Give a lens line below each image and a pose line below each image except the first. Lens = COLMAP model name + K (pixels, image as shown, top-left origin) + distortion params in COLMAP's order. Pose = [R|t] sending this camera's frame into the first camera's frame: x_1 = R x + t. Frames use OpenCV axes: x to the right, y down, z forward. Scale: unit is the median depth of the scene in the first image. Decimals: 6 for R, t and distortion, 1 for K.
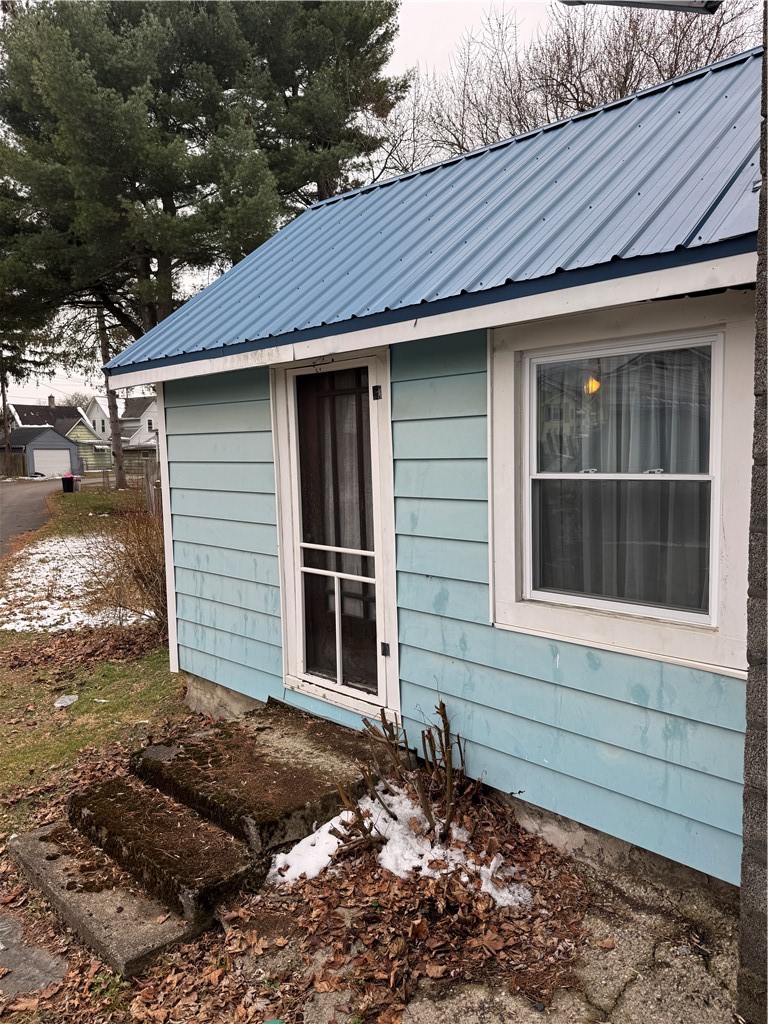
lens RADIAL K [[756.5, 0, 384.0], [0, 756.5, 512.0], [0, 0, 1]] dist [0.052897, -0.108694]
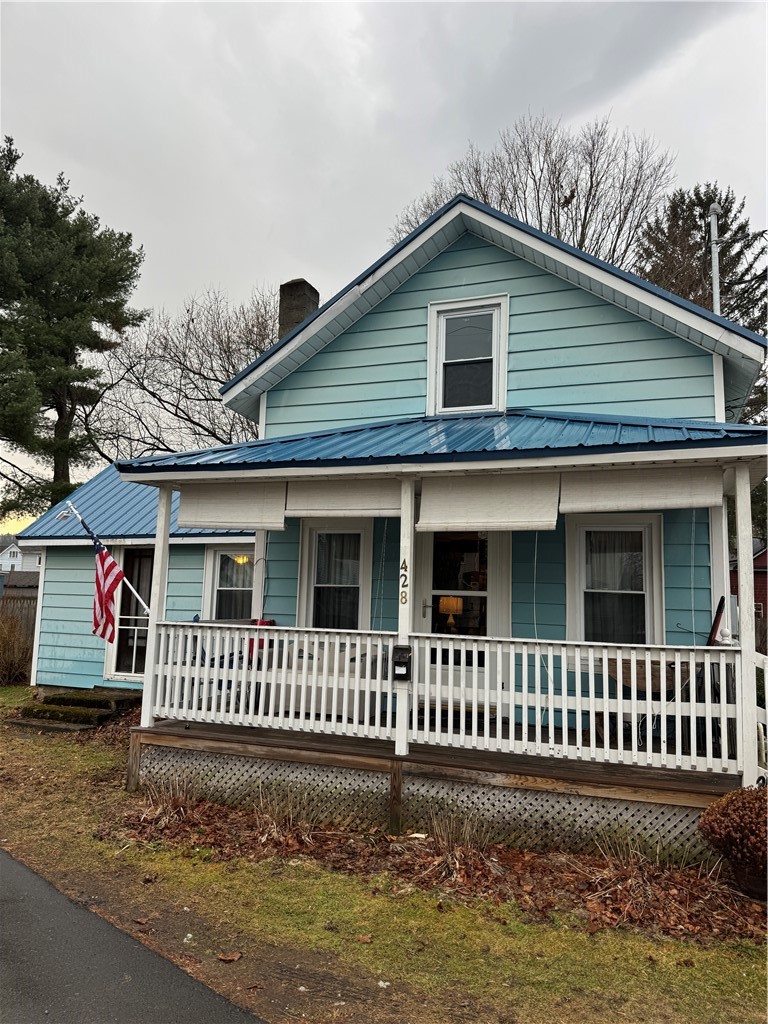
lens RADIAL K [[738.9, 0, 419.8], [0, 738.9, 507.0], [0, 0, 1]] dist [0.000434, -0.000281]
pose [[0.901250, 0.090079, 0.423832, -0.273866], [0.001791, 0.977369, -0.211534, 0.200794], [-0.433295, 0.191404, 0.880693, -1.552321]]
